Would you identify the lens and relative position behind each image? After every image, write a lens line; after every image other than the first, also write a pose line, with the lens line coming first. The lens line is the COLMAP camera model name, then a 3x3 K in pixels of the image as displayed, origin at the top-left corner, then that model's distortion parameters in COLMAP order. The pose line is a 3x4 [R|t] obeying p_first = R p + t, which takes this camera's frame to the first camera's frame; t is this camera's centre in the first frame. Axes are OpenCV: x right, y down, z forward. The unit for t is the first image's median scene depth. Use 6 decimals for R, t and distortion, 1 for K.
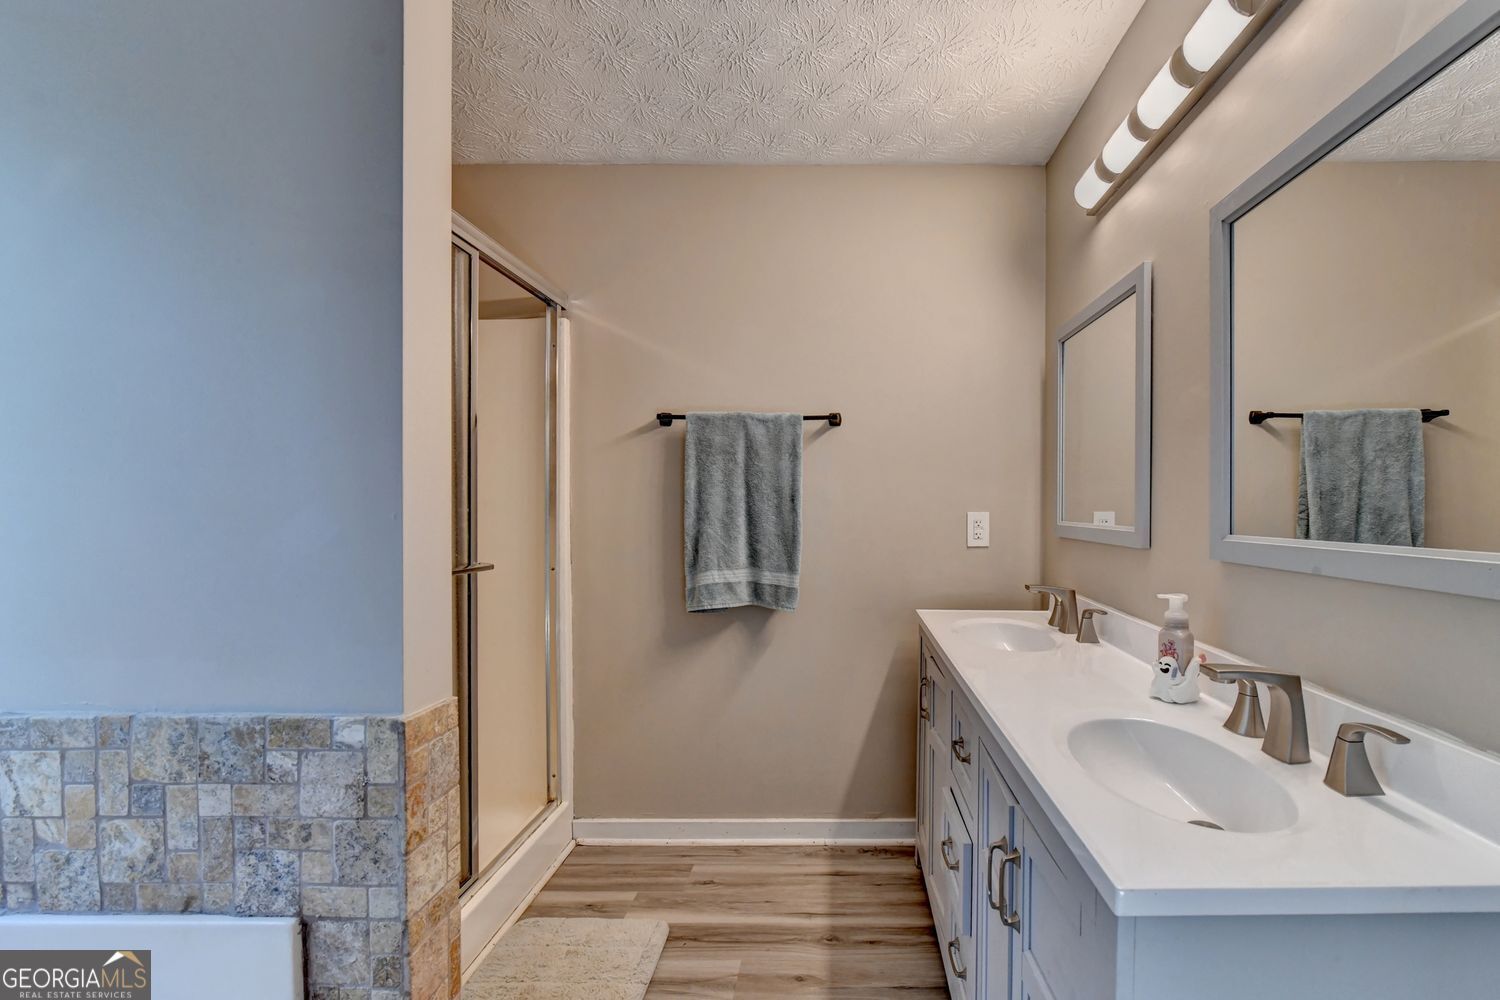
lens RADIAL K [[622.0, 0, 833.0], [0, 622.0, 507.6], [0, 0, 1]] dist [-0.007939, -0.000755]
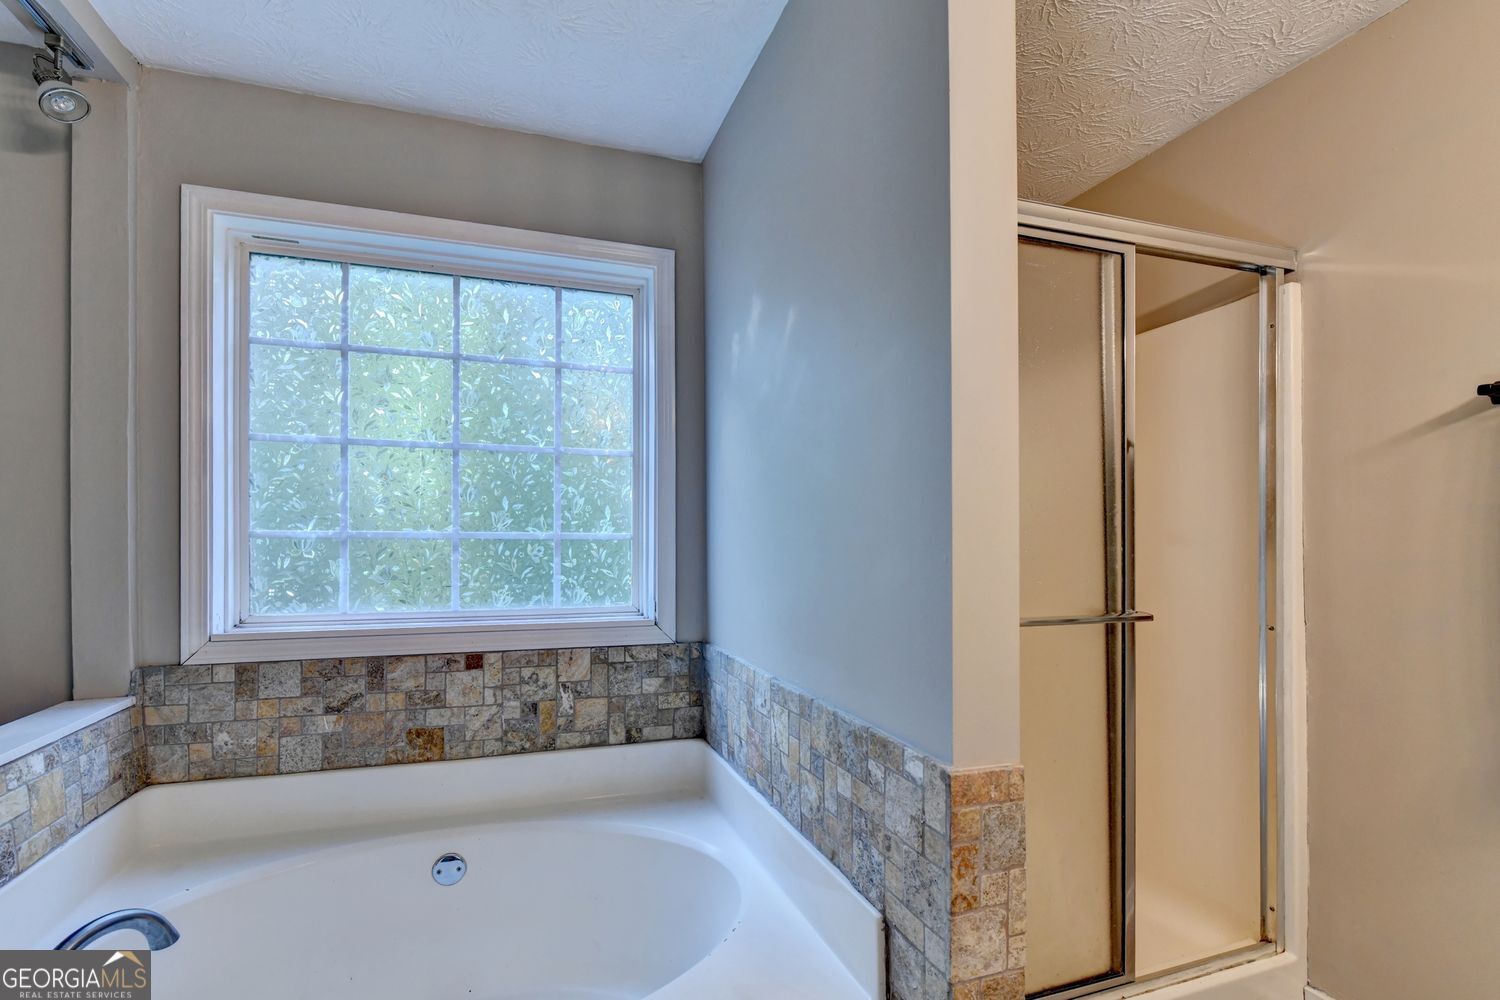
lens RADIAL K [[622.0, 0, 701.6], [0, 622.0, 537.0], [0, 0, 1]] dist [-0.007939, -0.000755]
pose [[0.306381, -0.001914, -0.951907, 0.061799], [-0.001173, 0.999996, -0.002388, -0.011355], [0.951908, 0.001848, 0.306378, 0.200859]]
